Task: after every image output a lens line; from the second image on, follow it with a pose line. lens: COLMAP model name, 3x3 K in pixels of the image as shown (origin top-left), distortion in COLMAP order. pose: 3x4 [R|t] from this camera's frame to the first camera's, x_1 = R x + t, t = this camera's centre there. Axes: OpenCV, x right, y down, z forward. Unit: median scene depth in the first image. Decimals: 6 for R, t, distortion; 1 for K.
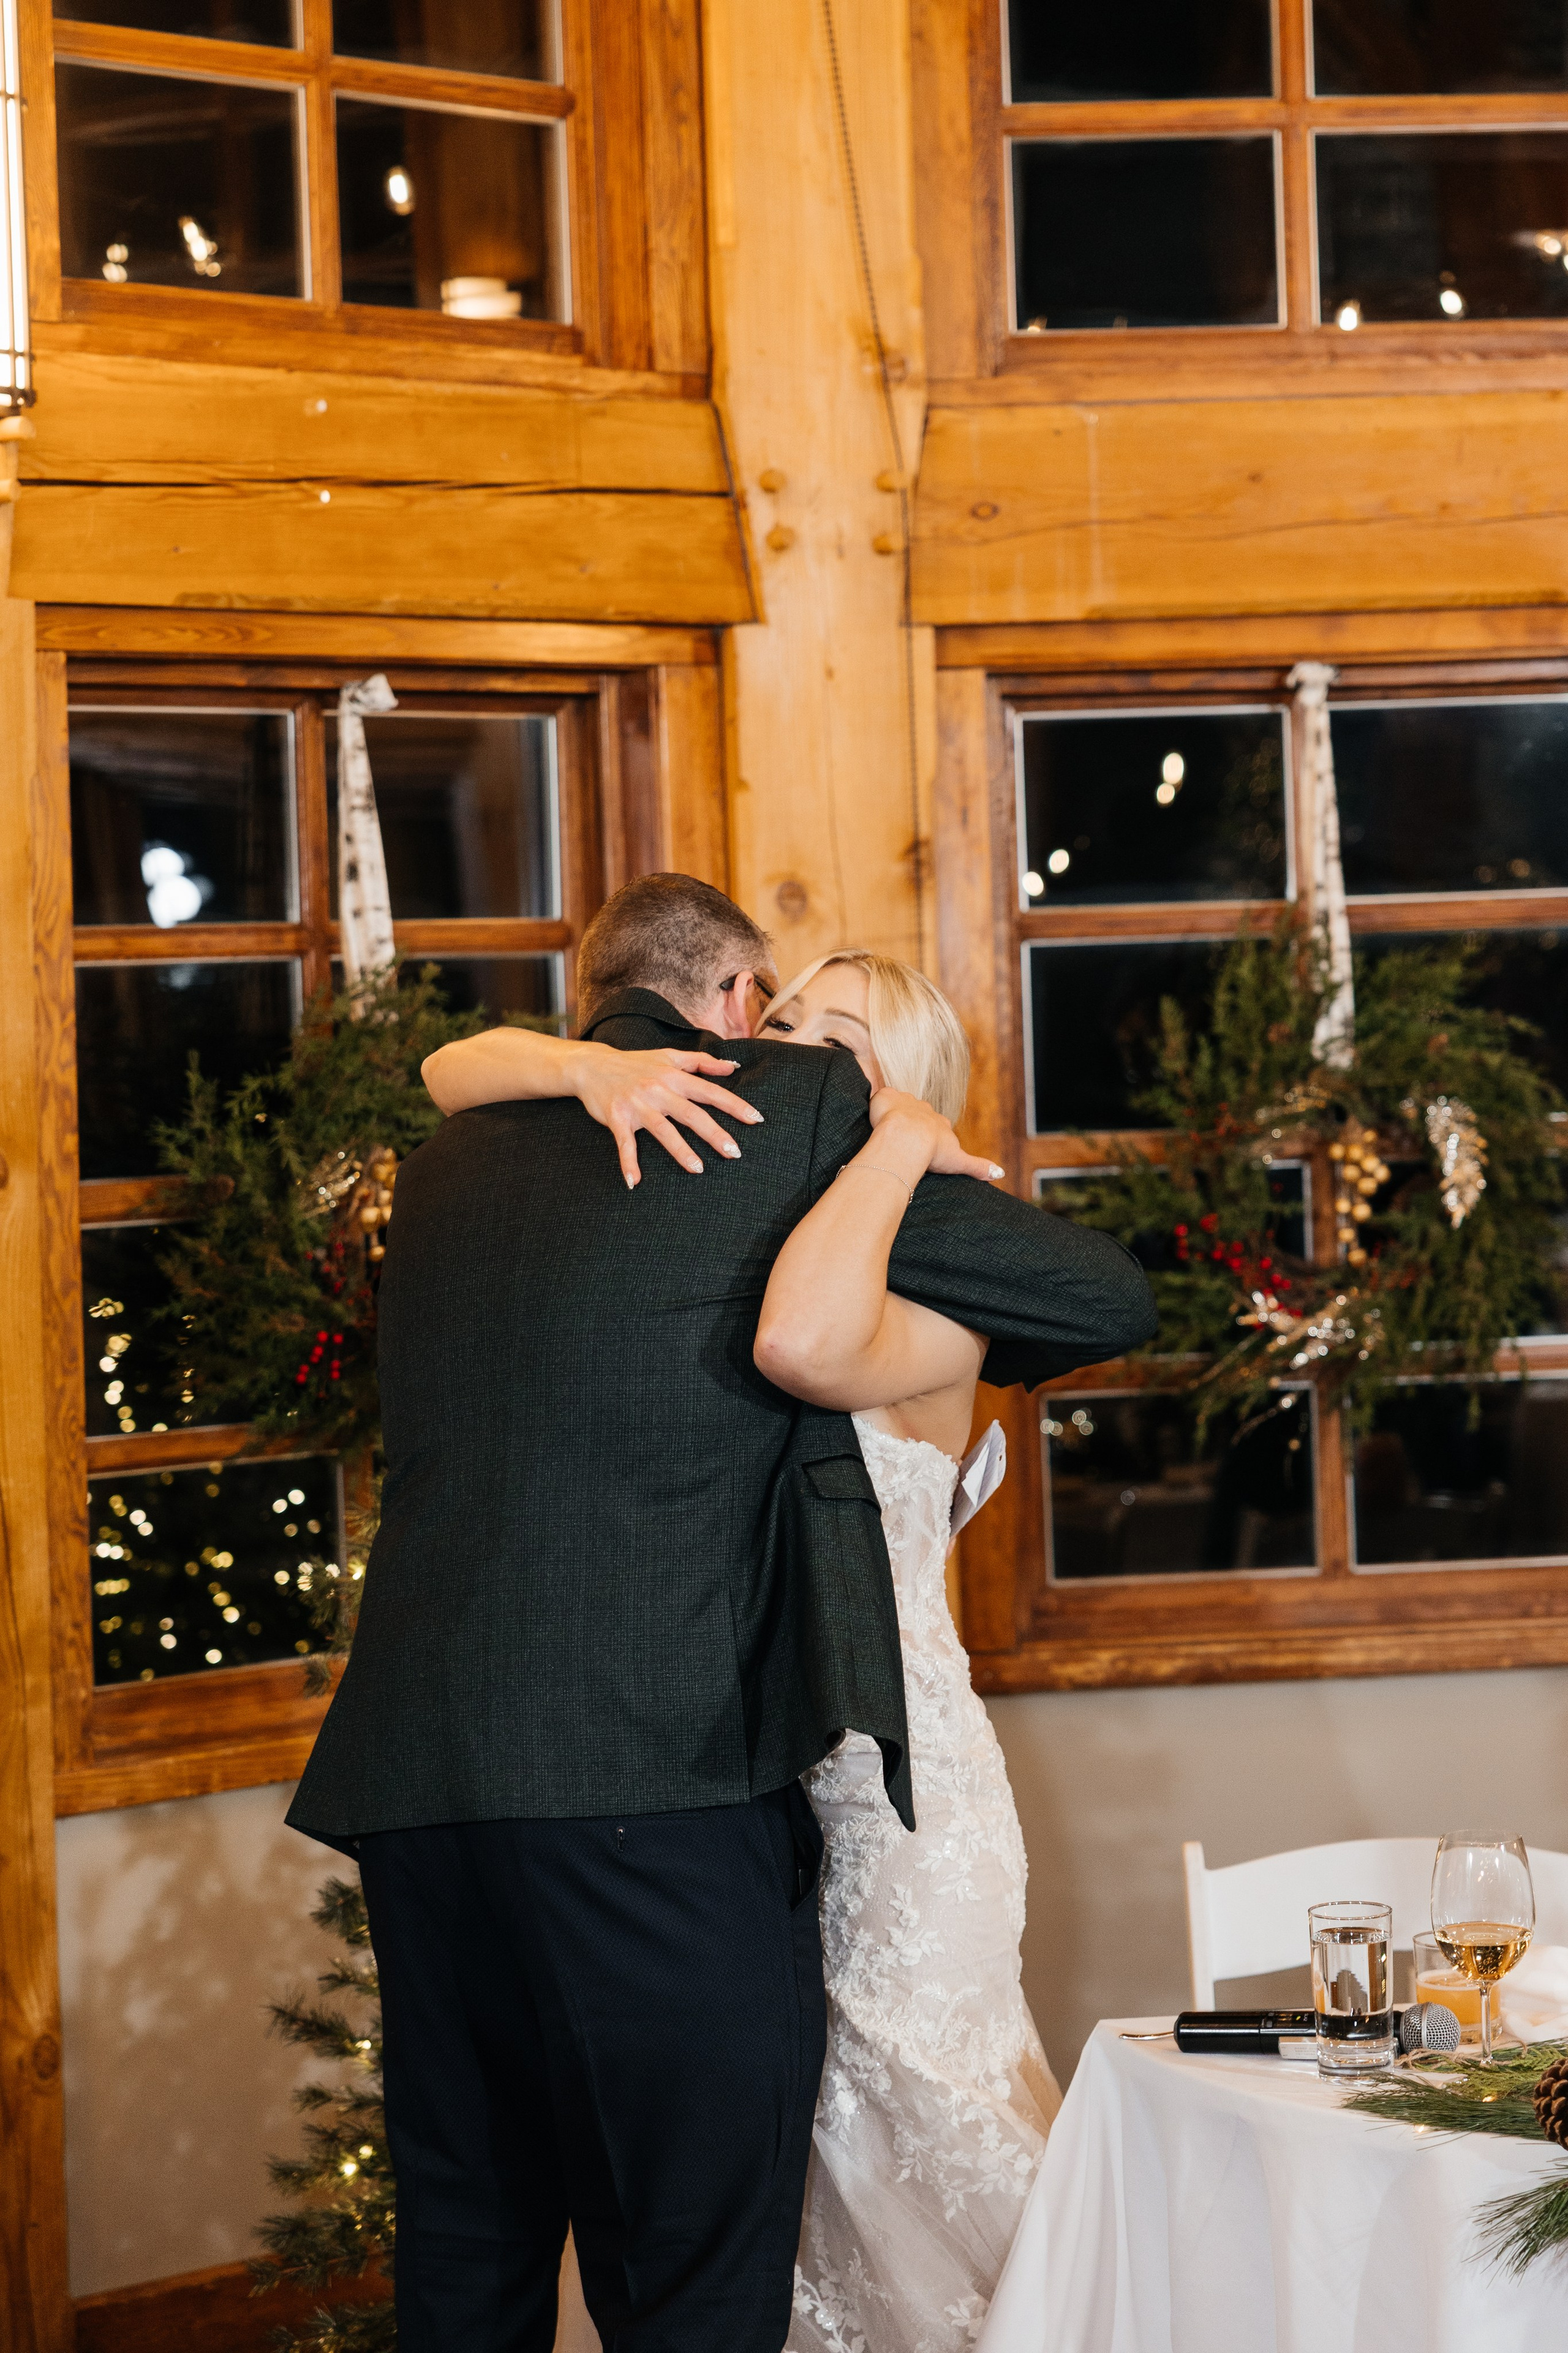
lens RADIAL K [[4776.9, 0, 775.0], [0, 4776.9, 1102.3], [0, 0, 1]] dist [0.022878, 0.000000]
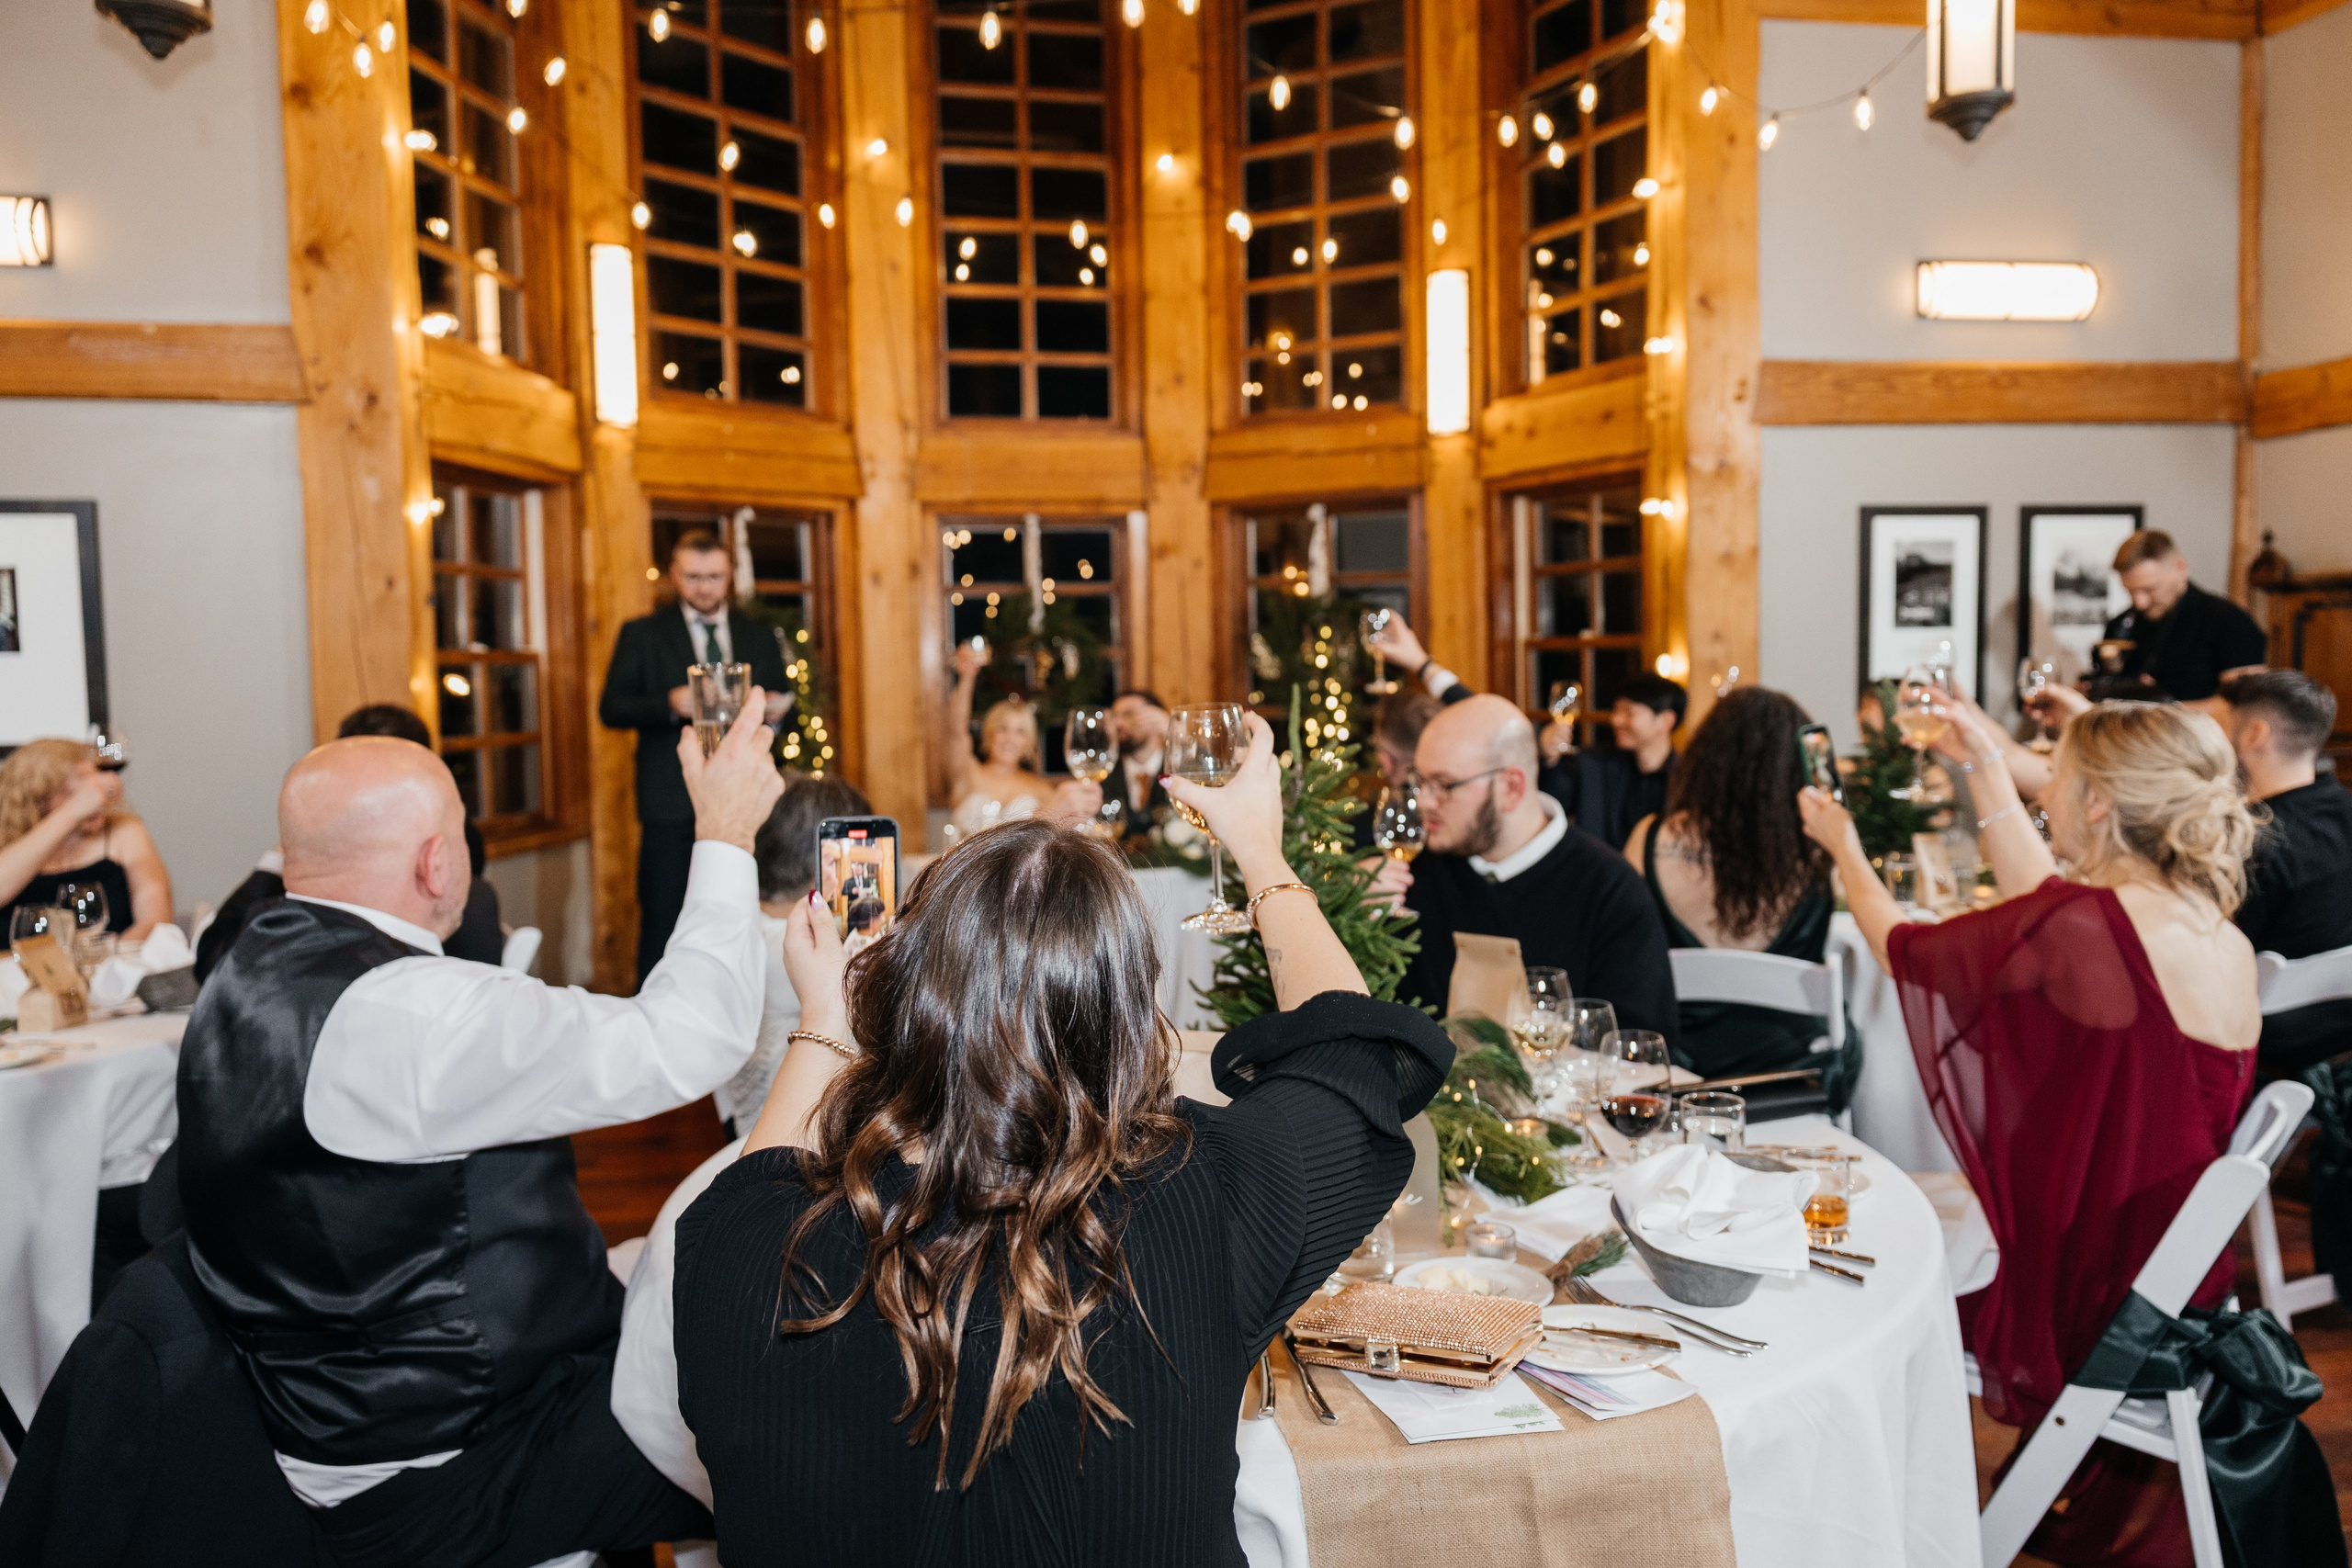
lens RADIAL K [[1663.8, 0, 1224.0], [0, 1663.8, 755.4], [0, 0, 1]] dist [0.005439, -0.005661]
pose [[0.992274, 0.010946, 0.123582, 0.106241], [-0.014250, 0.999563, 0.025886, 0.050085], [-0.123245, -0.027447, 0.991997, -0.229903]]
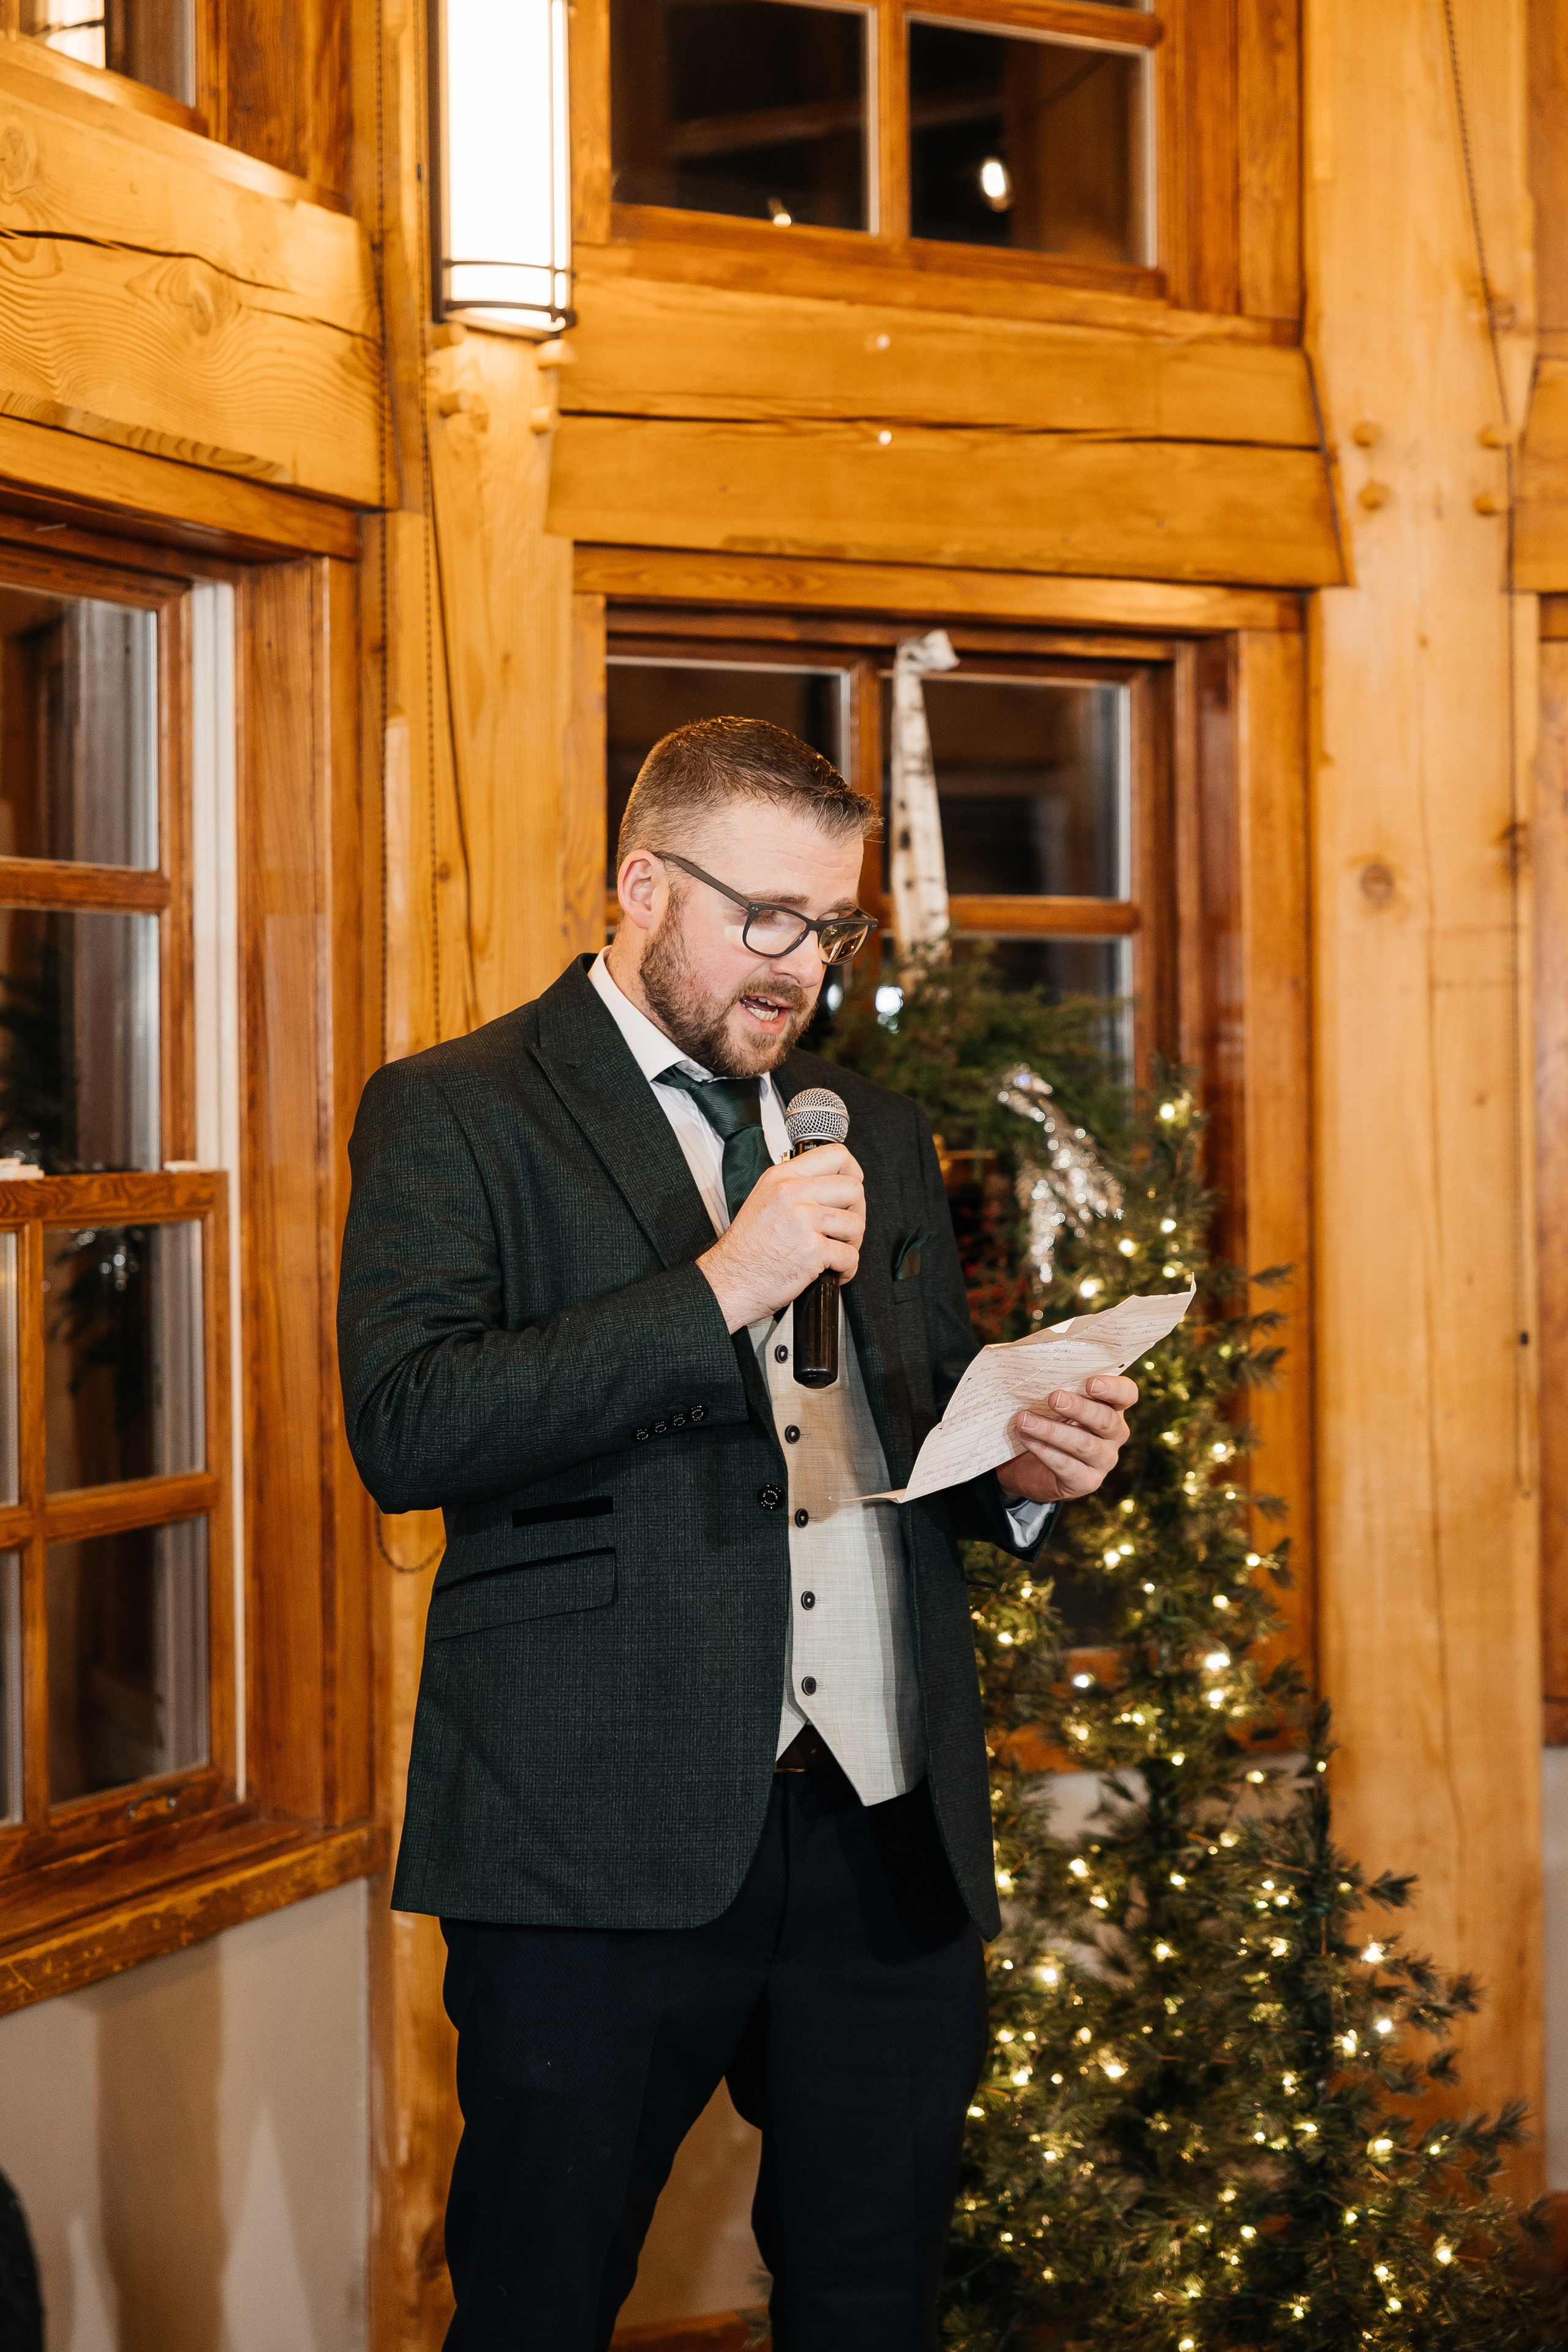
lens RADIAL K [[4563.7, 0, 696.9], [0, 4563.7, 1179.2], [0, 0, 1]] dist [0.022158, 0.000000]
pose [[0.989099, 0.024542, -0.145191, 0.003095], [-0.024679, 0.999695, 0.000863, 0.017740], [0.145168, 0.002730, 0.989403, 0.097570]]
